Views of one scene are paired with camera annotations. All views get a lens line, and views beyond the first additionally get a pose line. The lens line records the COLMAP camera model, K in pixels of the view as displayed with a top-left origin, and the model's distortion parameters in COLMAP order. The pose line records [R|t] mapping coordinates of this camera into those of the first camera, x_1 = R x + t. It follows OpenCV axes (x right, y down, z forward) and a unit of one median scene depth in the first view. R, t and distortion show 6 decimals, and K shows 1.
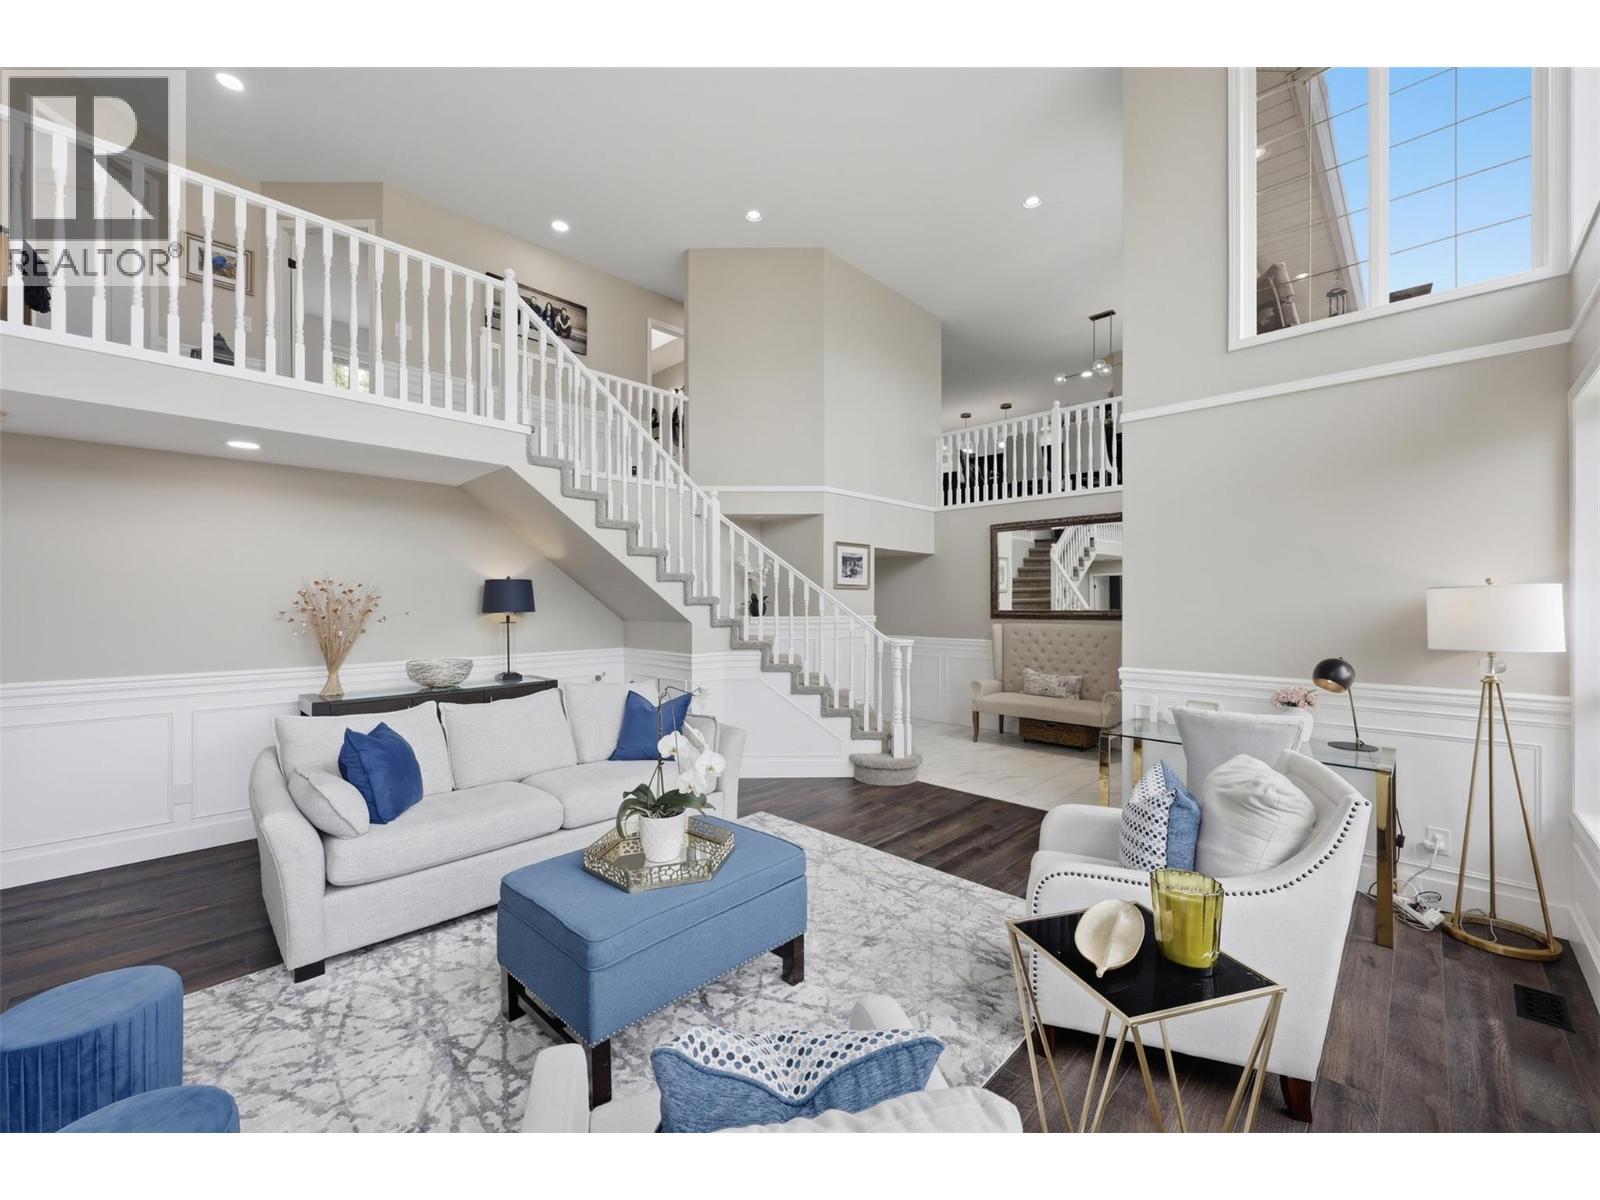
lens RADIAL K [[645.7, 0, 806.1], [0, 645.7, 597.7], [0, 0, 1]] dist [0.001812, 0.000142]
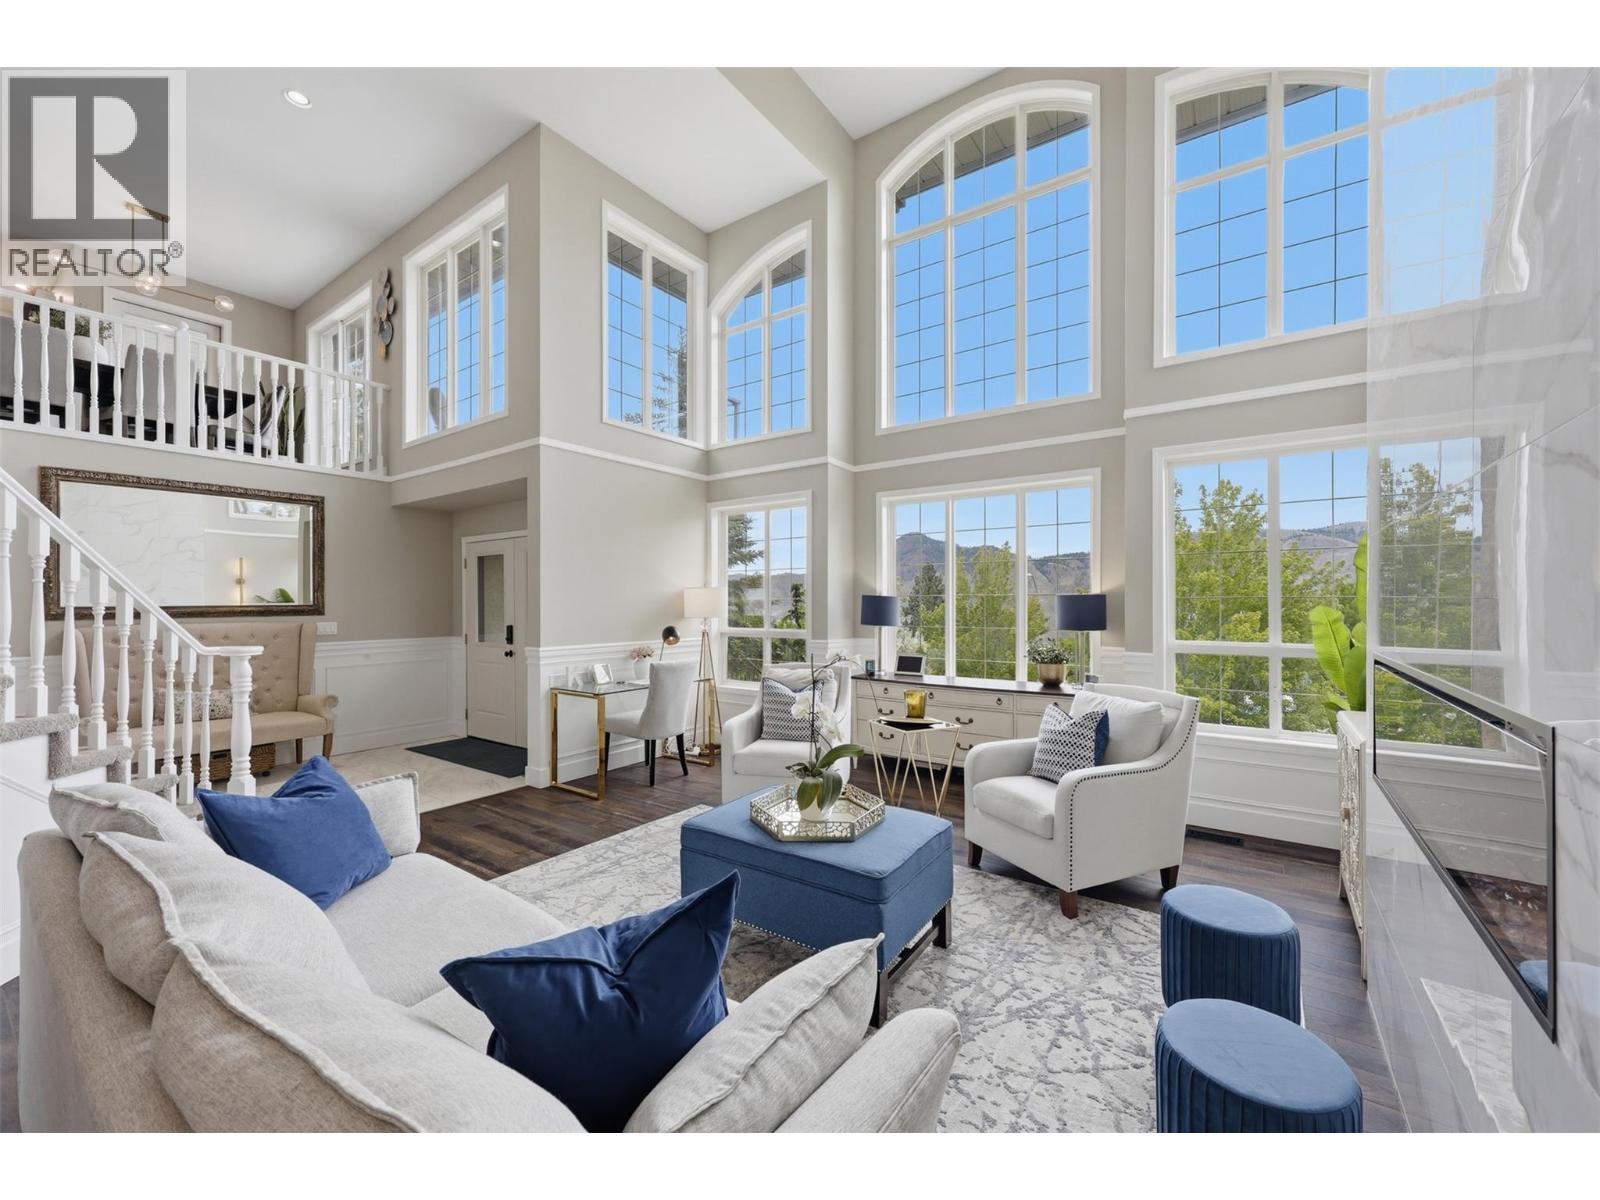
lens RADIAL K [[656.9, 0, 804.2], [0, 656.9, 598.1], [0, 0, 1]] dist [0.002062, -0.000179]
pose [[-0.163142, 0.002996, 0.986598, -0.965116], [-0.008123, 0.999957, -0.004379, 0.017280], [-0.986569, -0.008728, -0.163111, 0.862569]]
